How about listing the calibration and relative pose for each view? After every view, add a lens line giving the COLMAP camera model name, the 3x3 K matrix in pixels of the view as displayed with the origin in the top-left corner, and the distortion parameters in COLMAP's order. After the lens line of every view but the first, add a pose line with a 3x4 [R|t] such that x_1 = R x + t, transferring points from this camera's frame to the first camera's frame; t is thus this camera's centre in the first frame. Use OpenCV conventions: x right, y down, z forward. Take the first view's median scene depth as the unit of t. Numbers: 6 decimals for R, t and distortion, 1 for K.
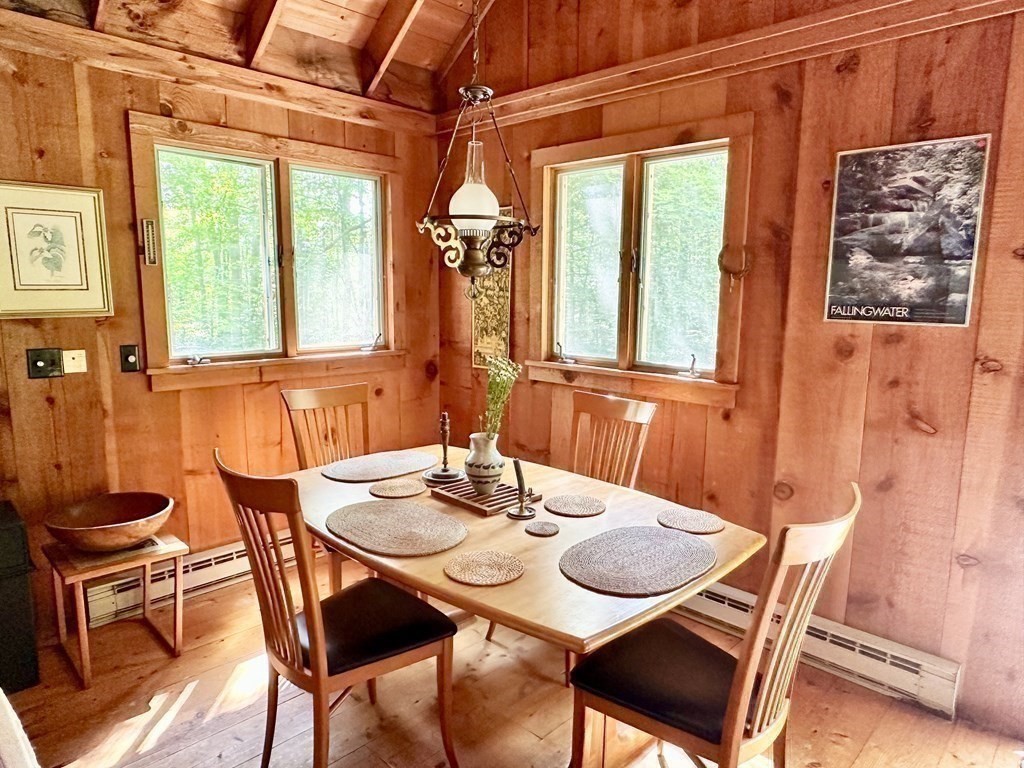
lens RADIAL K [[654.2, 0, 509.7], [0, 654.2, 390.7], [0, 0, 1]] dist [-0.006237, 0.006992]
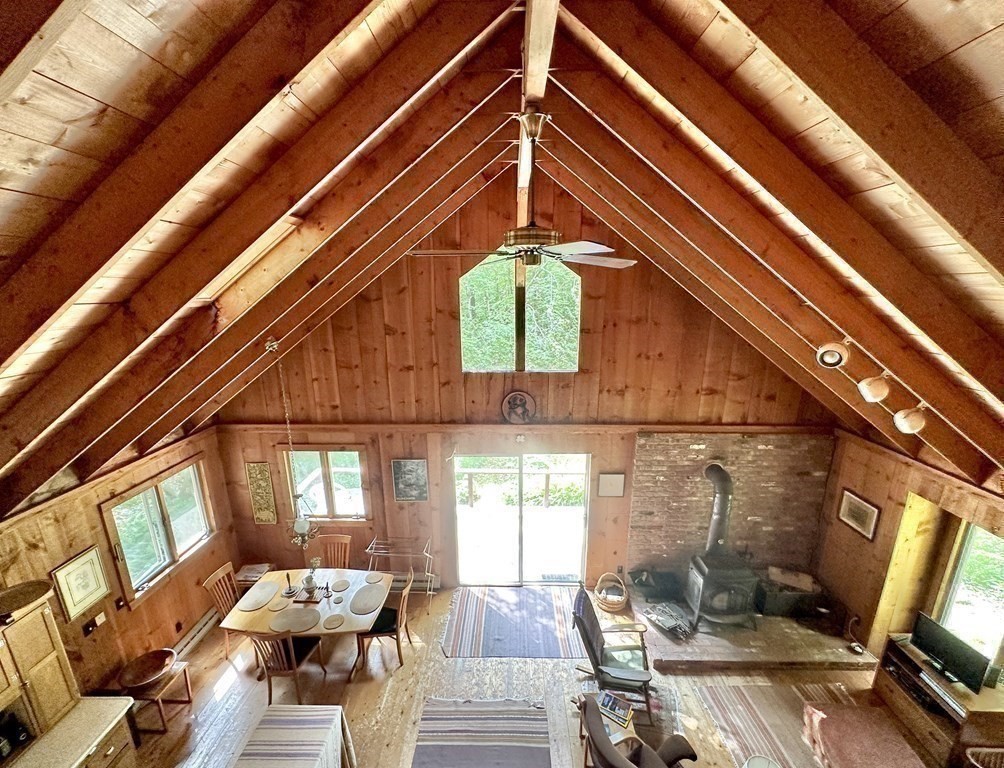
lens RADIAL K [[429.9, 0, 503.2], [0, 429.9, 404.7], [0, 0, 1]] dist [-0.002075, 0.000722]
pose [[0.731893, -0.194833, 0.652972, -0.495513], [0.120256, 0.980143, 0.157664, -0.886784], [-0.670724, -0.036869, 0.740790, -1.072760]]
